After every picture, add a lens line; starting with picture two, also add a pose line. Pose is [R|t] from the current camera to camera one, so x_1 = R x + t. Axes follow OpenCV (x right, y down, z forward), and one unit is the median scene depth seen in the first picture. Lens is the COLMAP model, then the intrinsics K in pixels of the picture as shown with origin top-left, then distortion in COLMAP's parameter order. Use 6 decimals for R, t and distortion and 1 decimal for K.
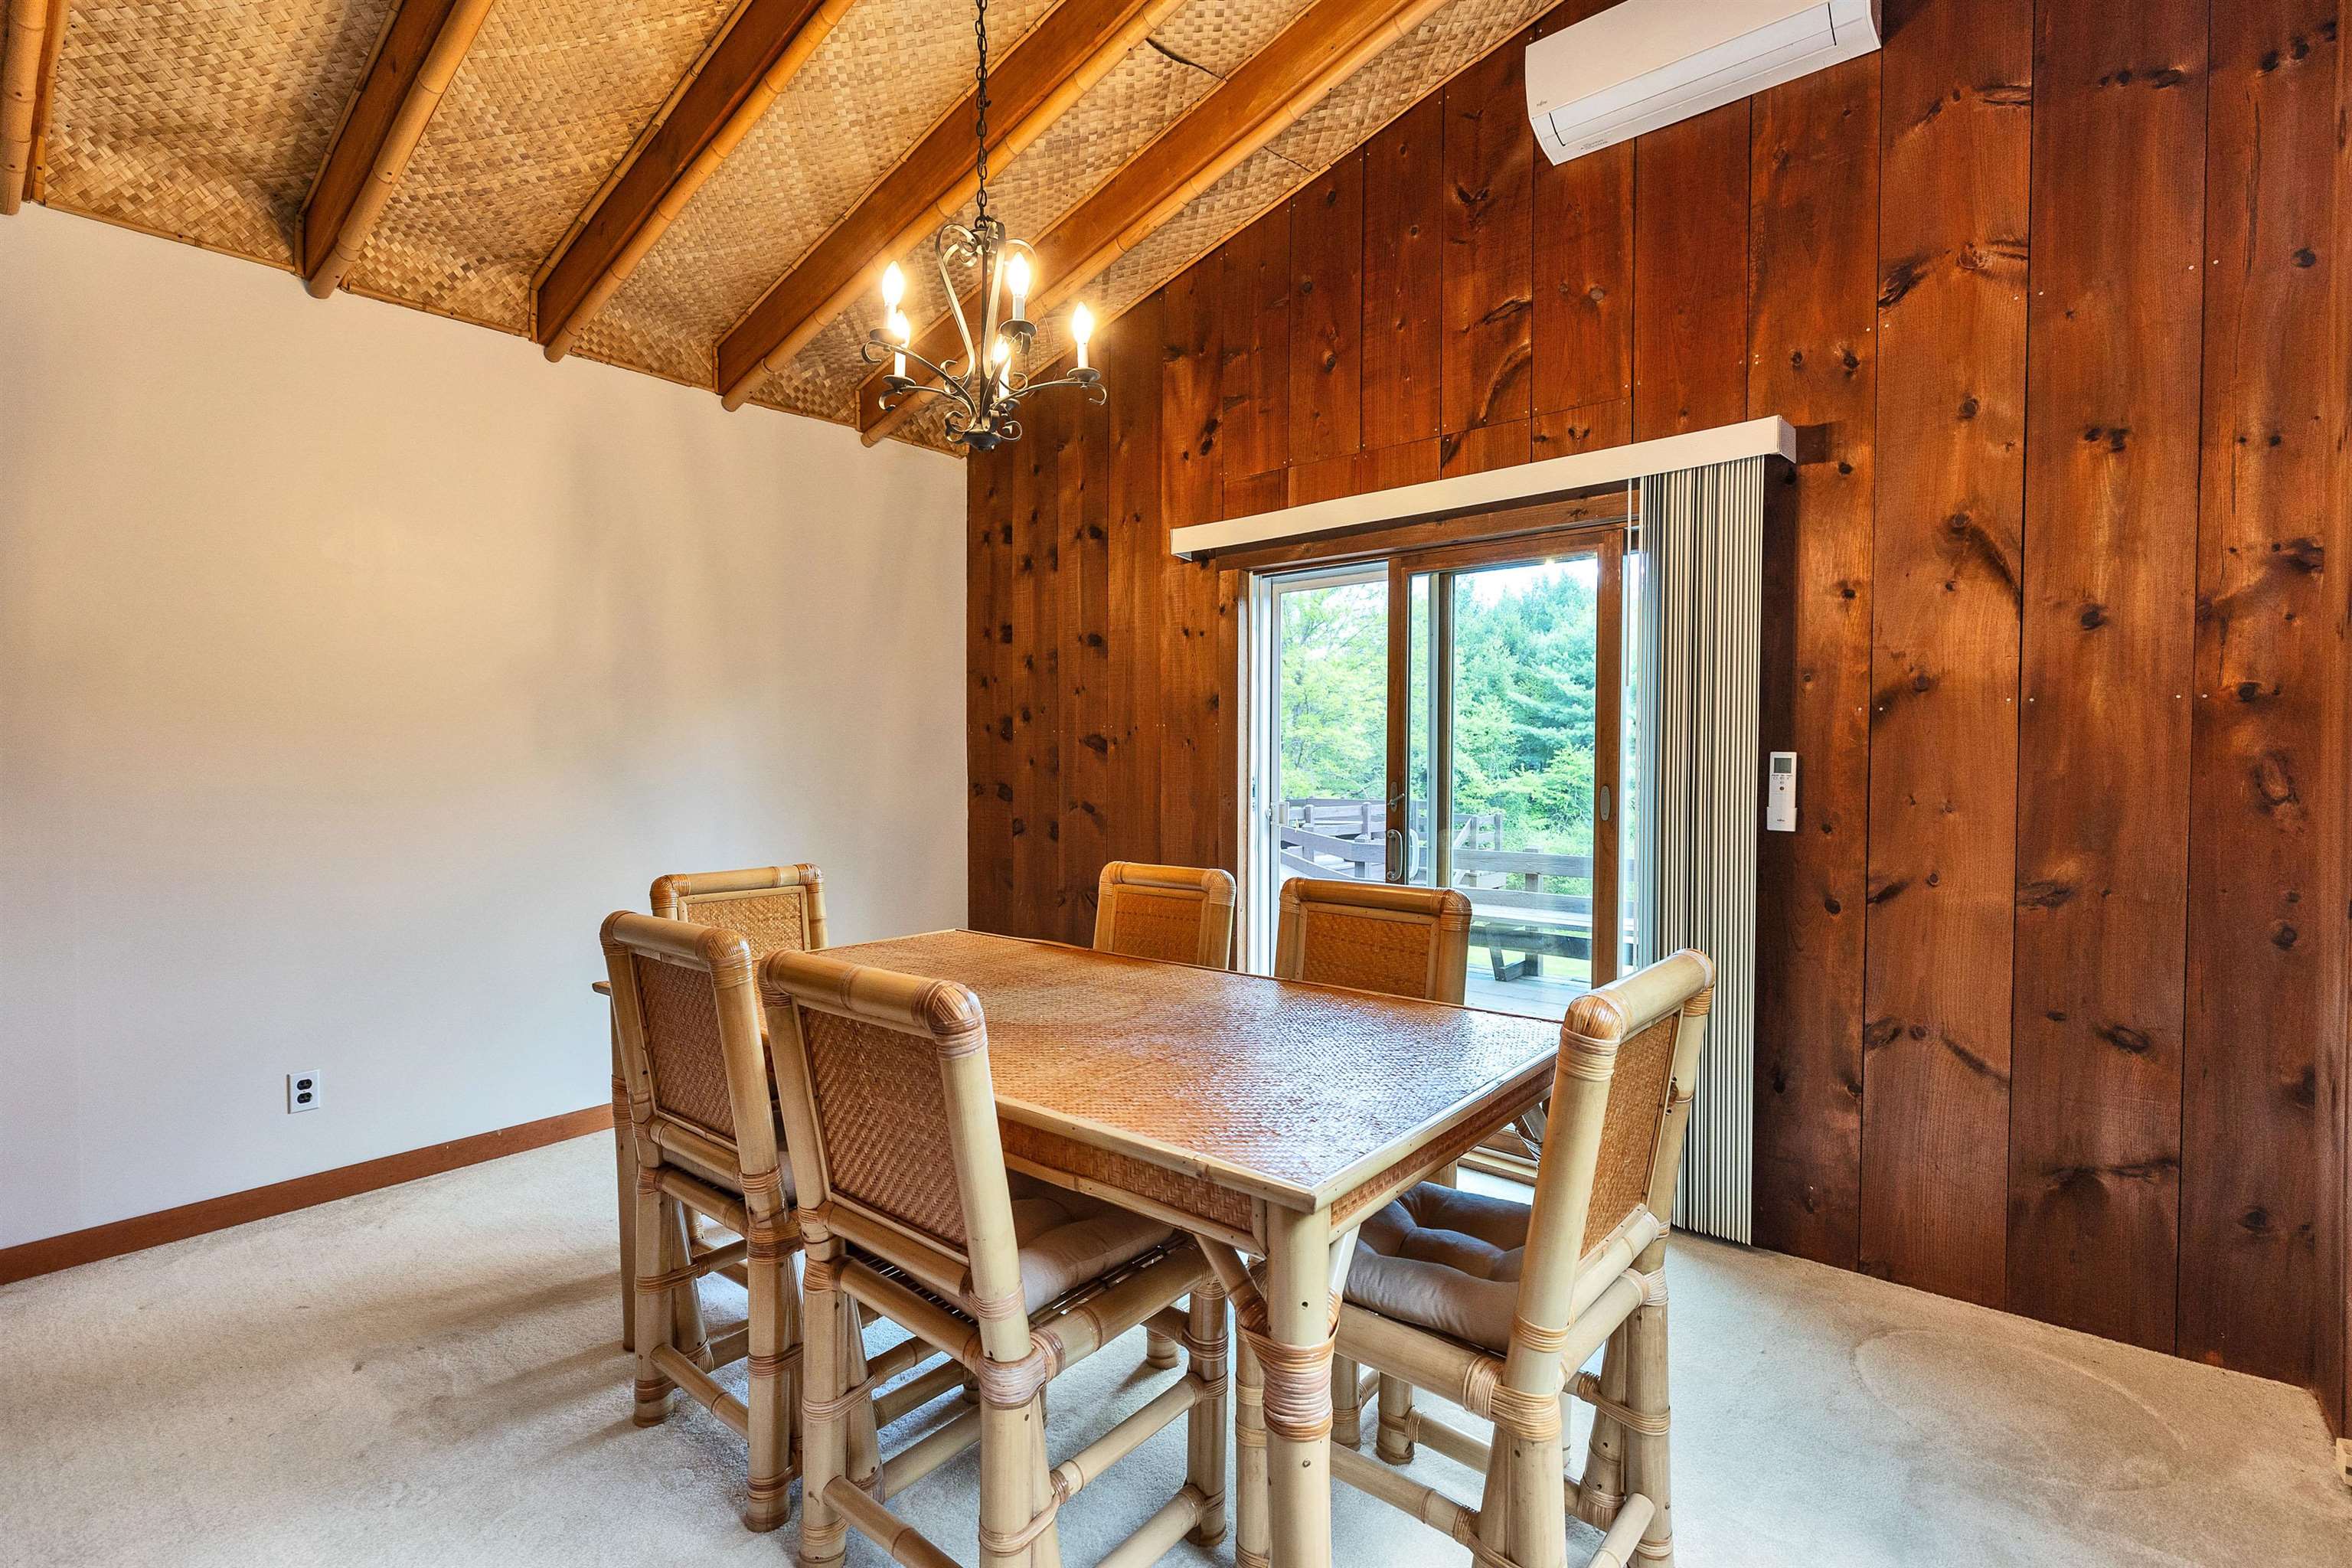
lens RADIAL K [[1057.2, 0, 1180.4], [0, 1057.2, 769.3], [0, 0, 1]] dist [0.004717, 0.000498]
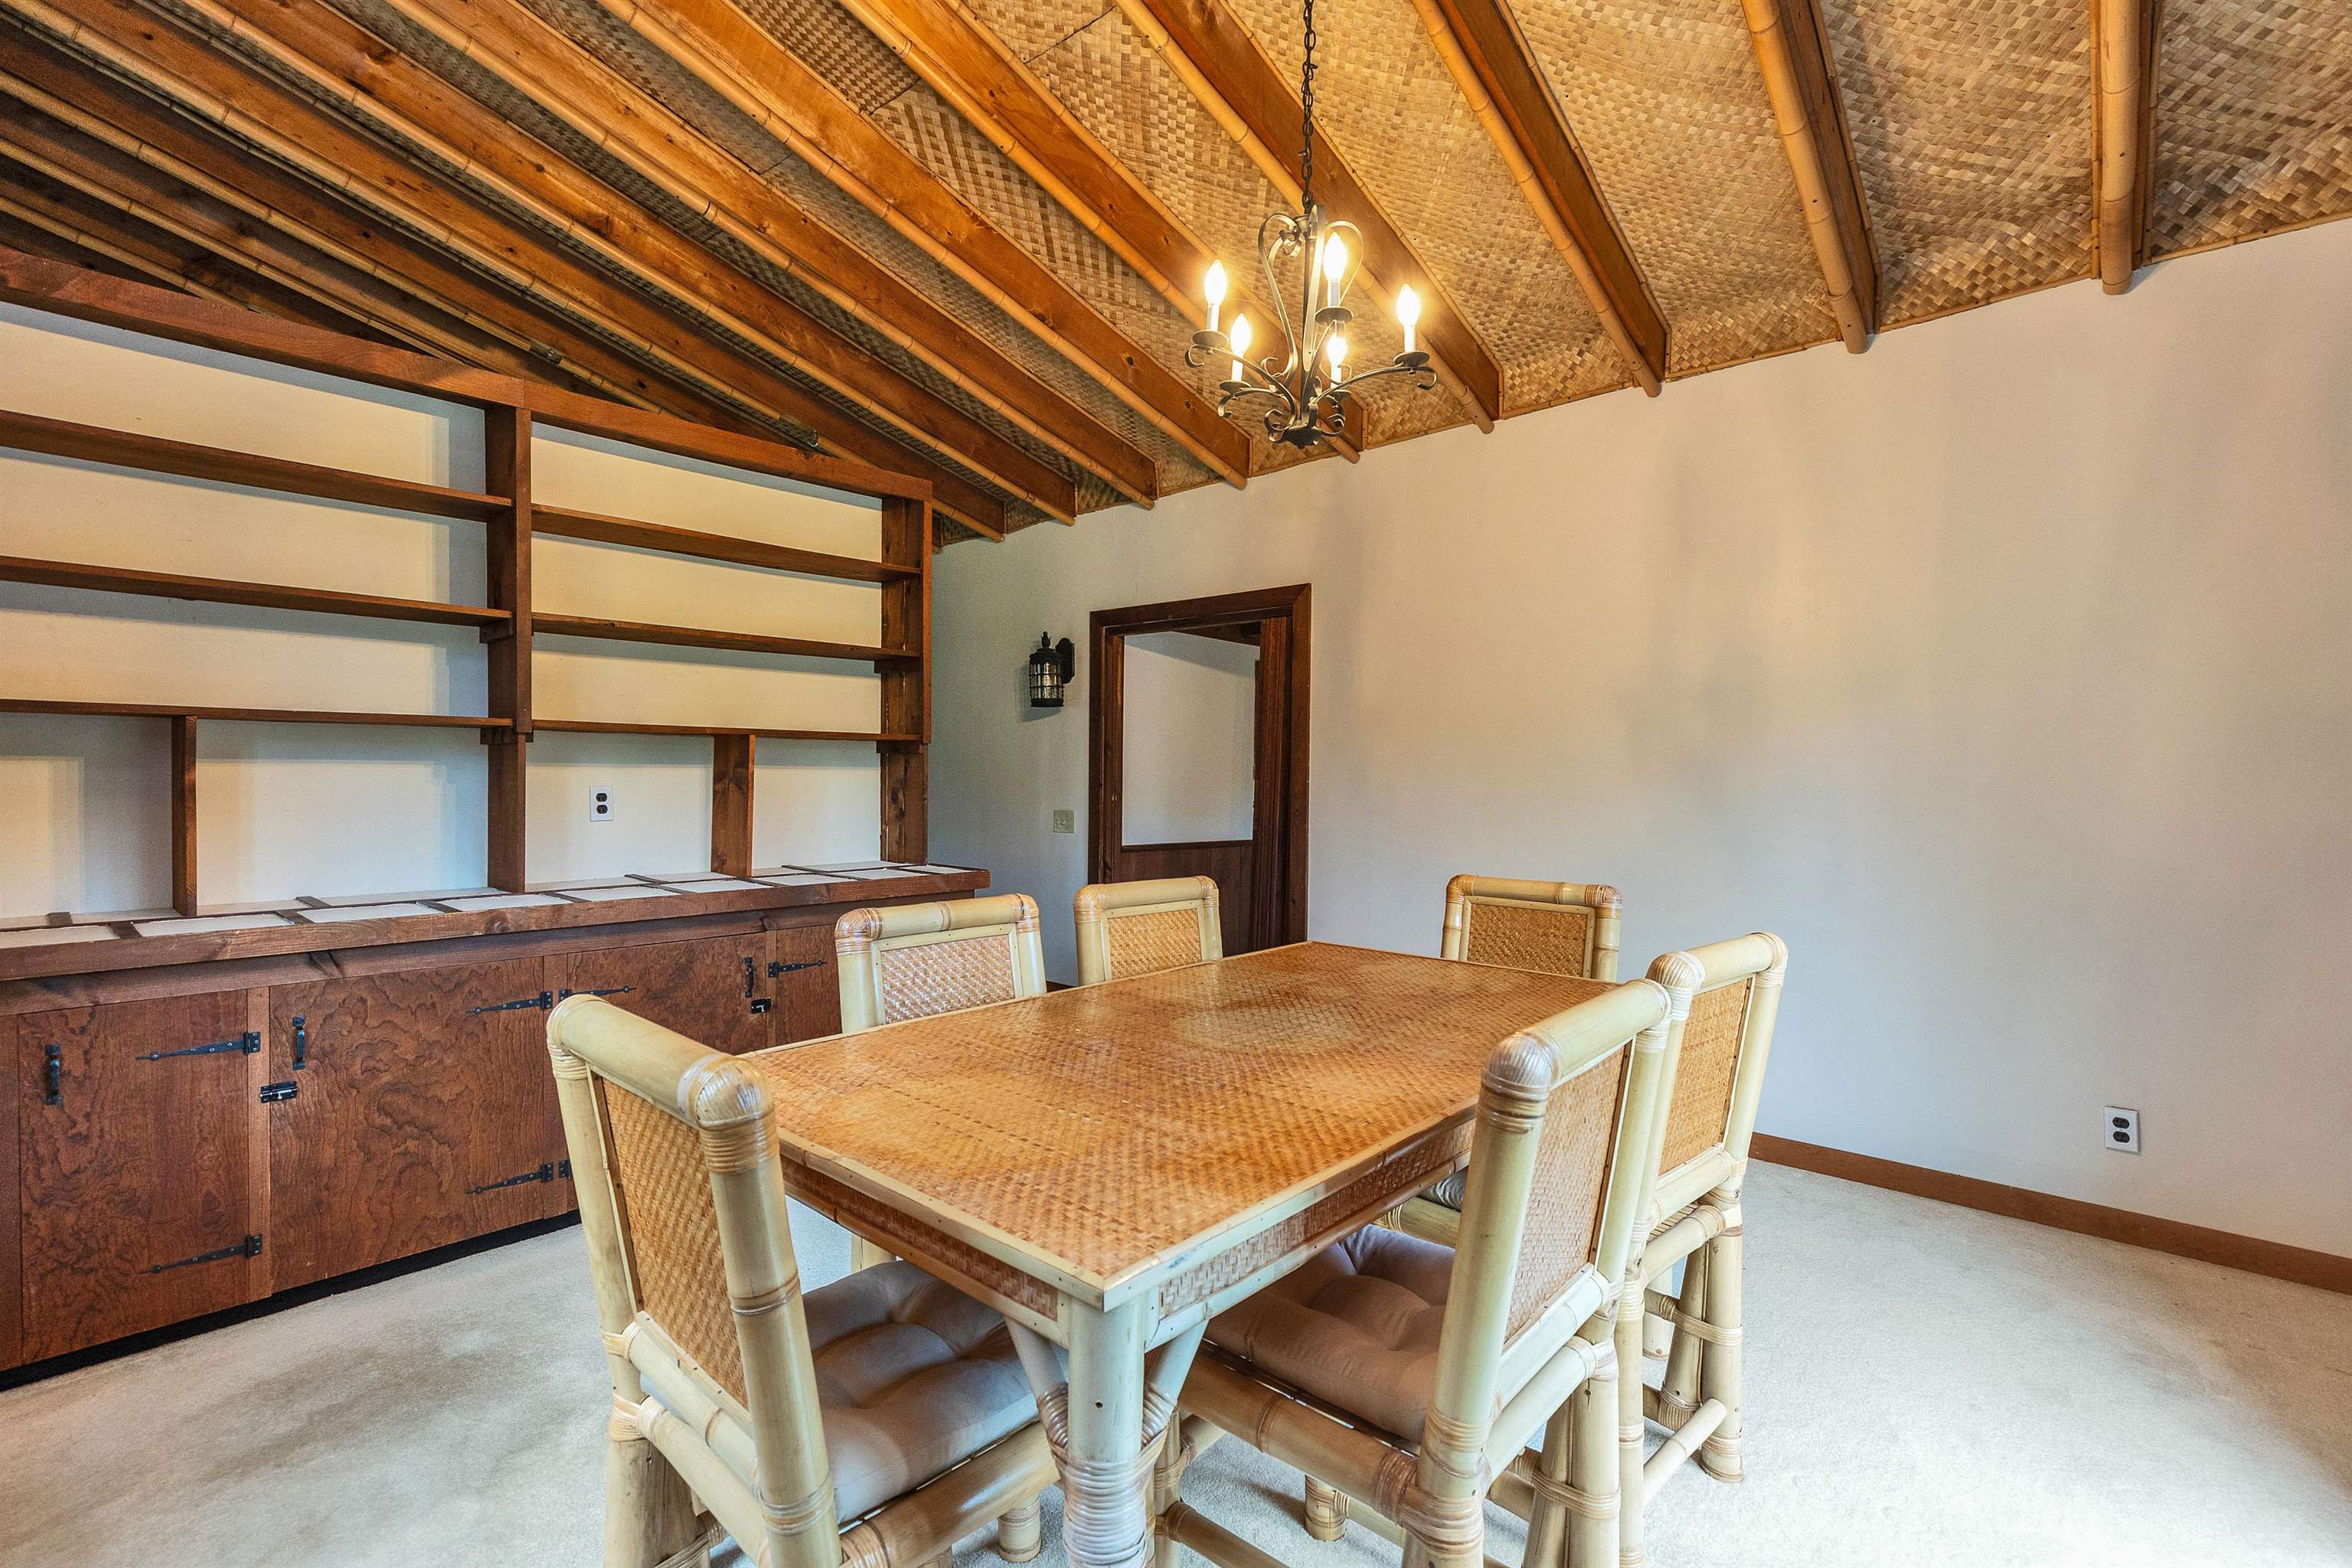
lens RADIAL K [[1057.2, 0, 1178.5], [0, 1057.2, 789.4], [0, 0, 1]] dist [0.004717, 0.000498]
pose [[-0.035490, 0.012111, -0.999297, 0.523633], [-0.014718, 0.999812, 0.012640, 0.000996], [0.999262, 0.015156, -0.035306, 0.611939]]
